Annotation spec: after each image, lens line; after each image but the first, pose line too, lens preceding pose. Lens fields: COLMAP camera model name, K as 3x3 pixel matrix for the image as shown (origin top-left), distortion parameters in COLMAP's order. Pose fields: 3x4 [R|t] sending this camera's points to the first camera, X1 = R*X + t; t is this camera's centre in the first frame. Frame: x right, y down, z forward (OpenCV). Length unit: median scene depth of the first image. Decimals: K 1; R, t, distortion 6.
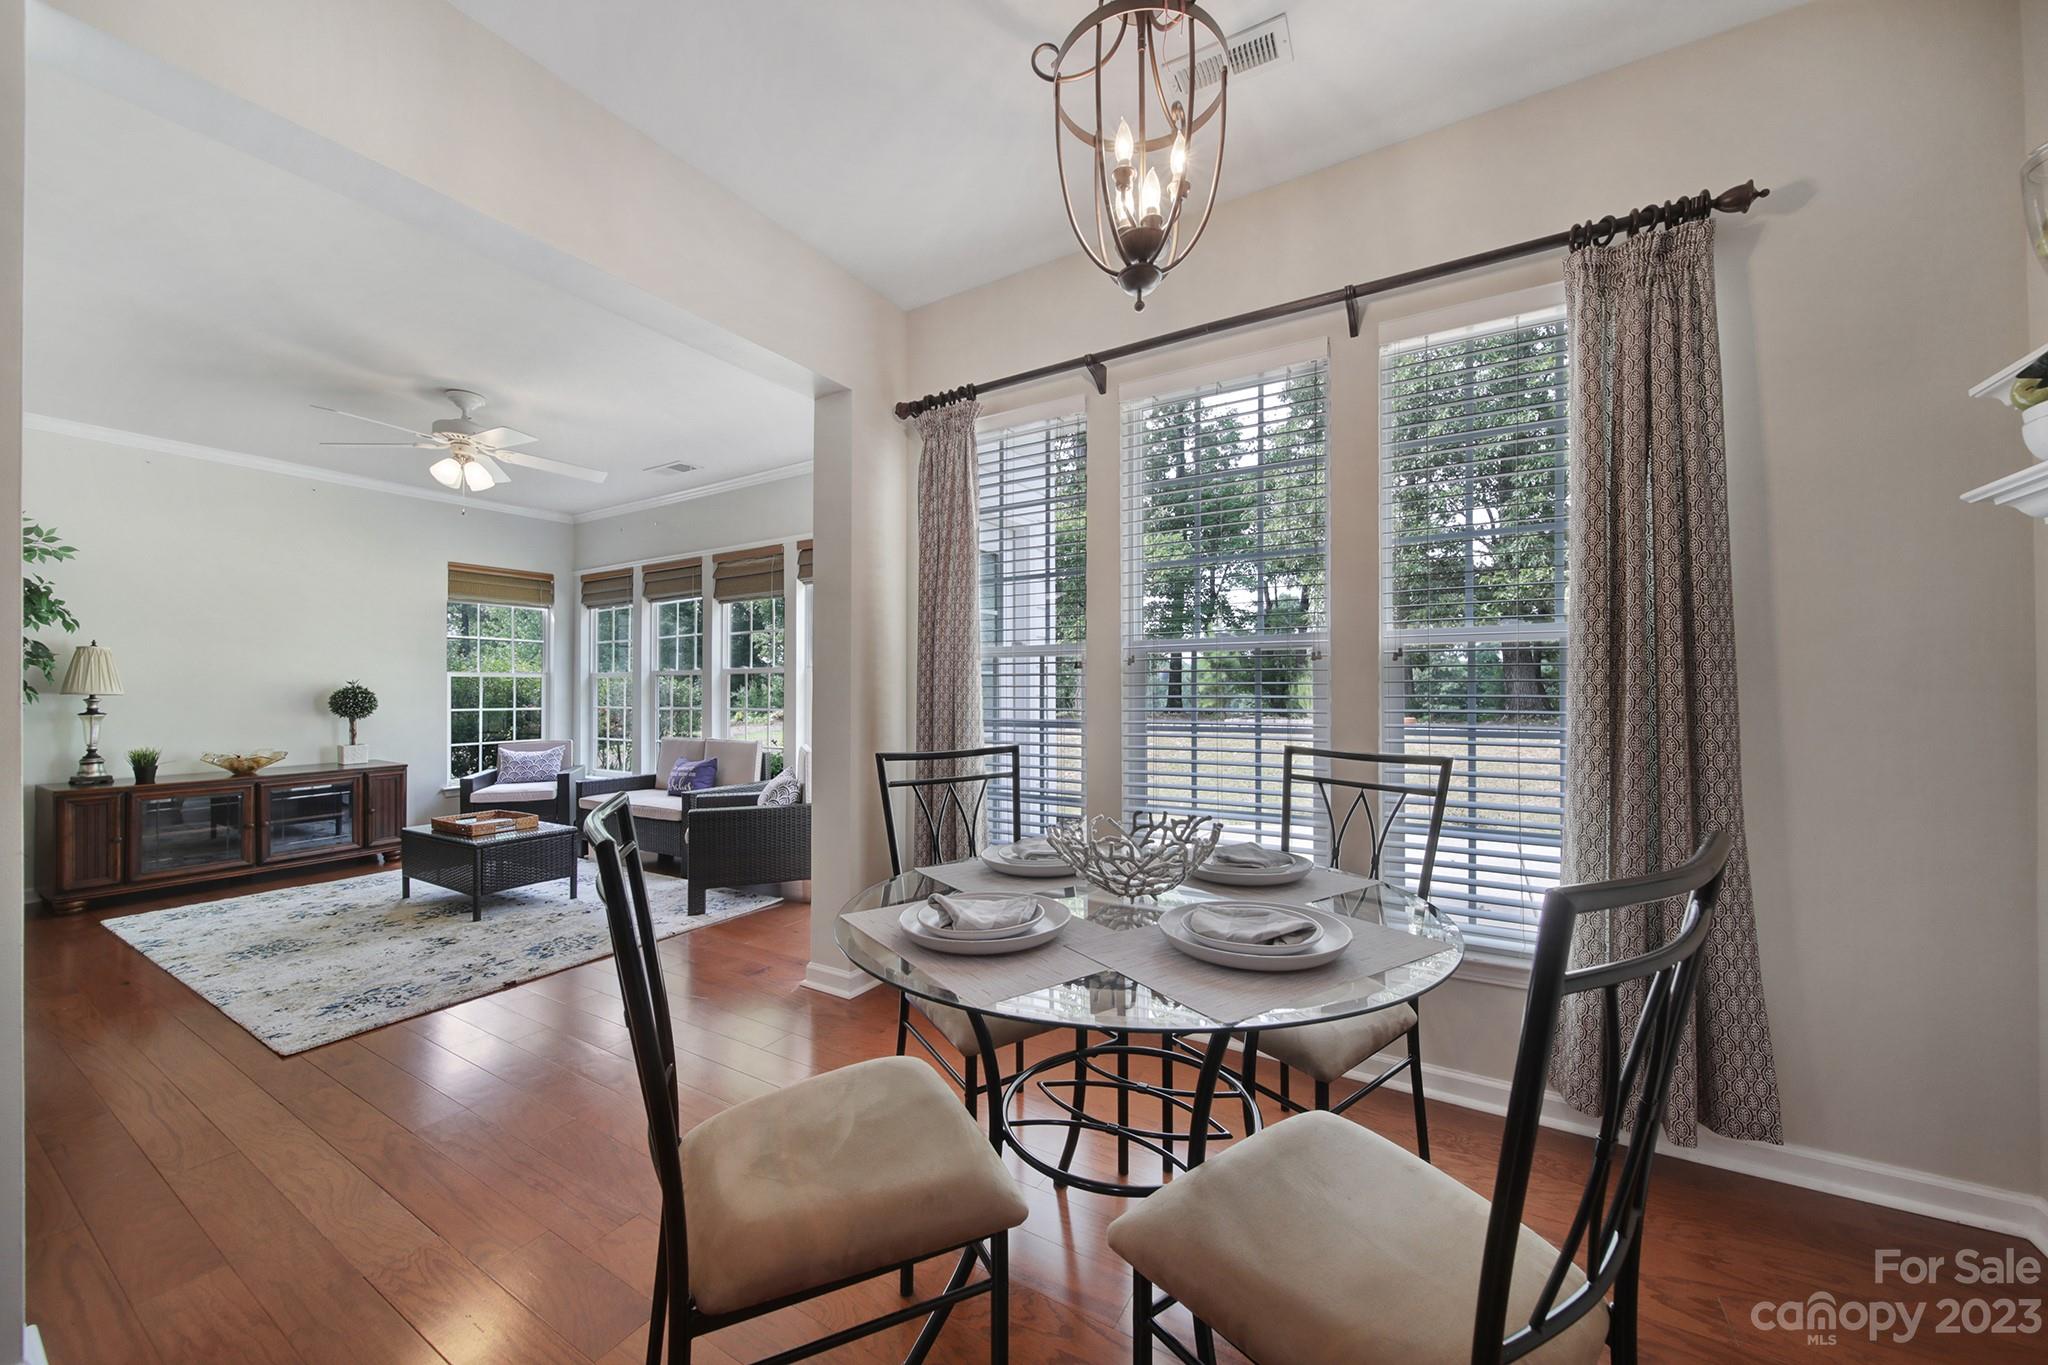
lens RADIAL K [[725.9, 0, 1024.0], [0, 725.9, 682.5], [0, 0, 1]] dist [0.000187, -0.001660]
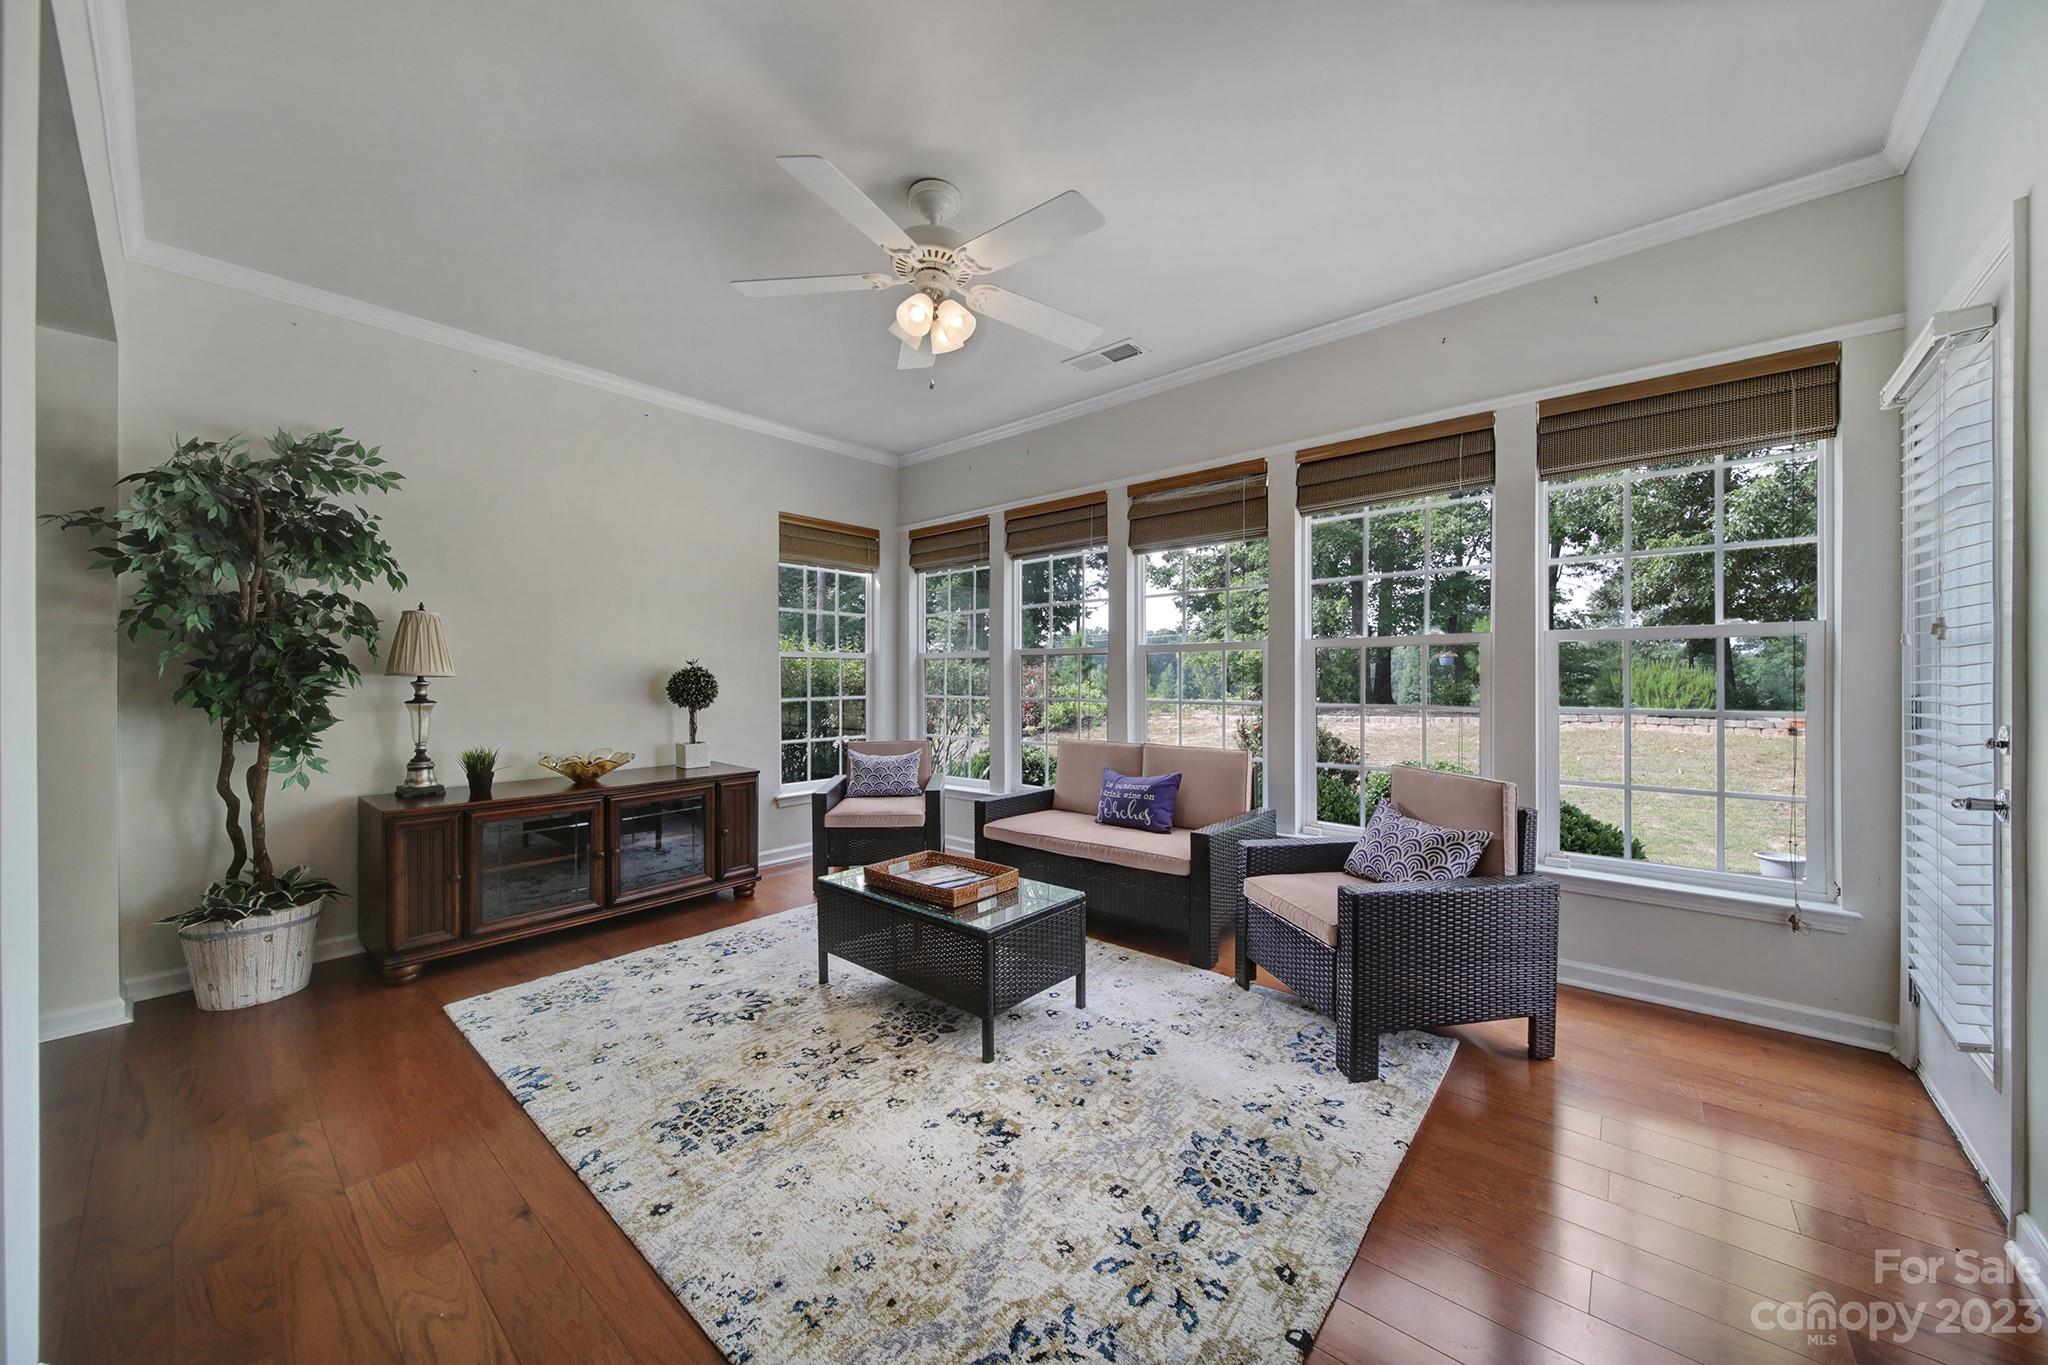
lens RADIAL K [[716.4, 0, 1026.5], [0, 716.4, 677.8], [0, 0, 1]] dist [-0.000686, -0.000048]
pose [[0.985455, 0.004745, -0.169868, -0.554472], [-0.002796, 0.999928, 0.011710, 0.008228], [0.169911, -0.011065, 0.985397, 0.383596]]
